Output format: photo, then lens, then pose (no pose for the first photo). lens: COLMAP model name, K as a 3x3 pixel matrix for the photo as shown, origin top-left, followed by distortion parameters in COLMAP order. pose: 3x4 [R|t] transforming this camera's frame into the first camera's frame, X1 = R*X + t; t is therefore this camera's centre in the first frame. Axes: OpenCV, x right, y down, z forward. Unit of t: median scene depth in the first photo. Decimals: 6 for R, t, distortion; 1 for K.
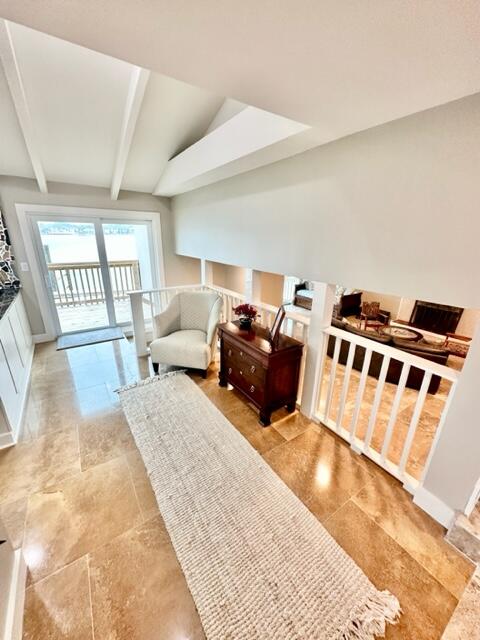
lens RADIAL K [[253.9, 0, 240.2], [0, 253.9, 318.9], [0, 0, 1]] dist [-0.005891, 0.000717]
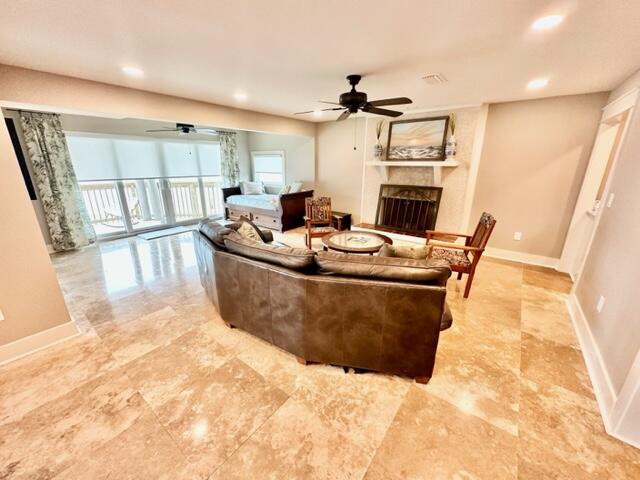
lens RADIAL K [[253.9, 0, 322.8], [0, 253.9, 240.8], [0, 0, 1]] dist [-0.005891, 0.000717]
pose [[0.939923, -0.111345, 0.322719, 0.322681], [0.116236, 0.993213, 0.004141, 0.037217], [-0.320990, 0.033619, 0.946486, 0.420447]]
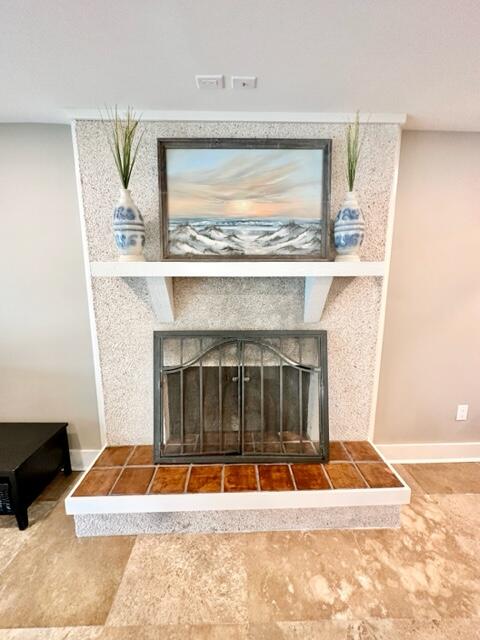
lens RADIAL K [[253.9, 0, 242.8], [0, 253.9, 324.6], [0, 0, 1]] dist [-0.005891, 0.000717]
pose [[0.541697, -0.172377, 0.822709, 0.557424], [0.269145, 0.962788, 0.024514, -0.079277], [-0.796320, 0.208149, 0.567934, 0.806665]]
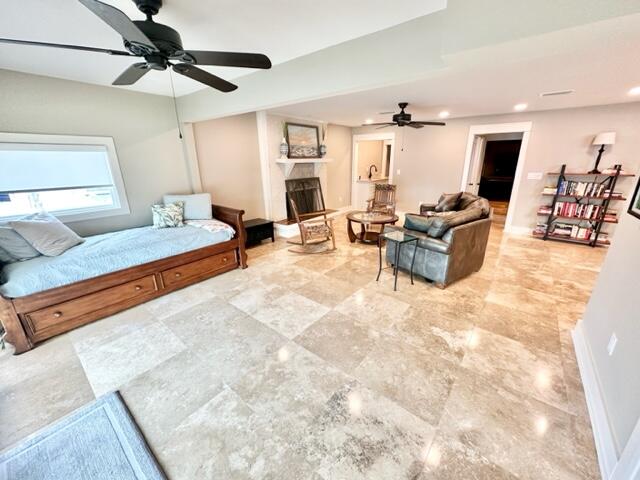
lens RADIAL K [[253.9, 0, 320.8], [0, 253.9, 239.8], [0, 0, 1]] dist [-0.005891, 0.000717]
pose [[-0.306280, -0.296445, 0.904606, -0.016199], [0.302553, 0.870688, 0.387767, -0.188249], [-0.902582, 0.392457, -0.176984, 1.092233]]
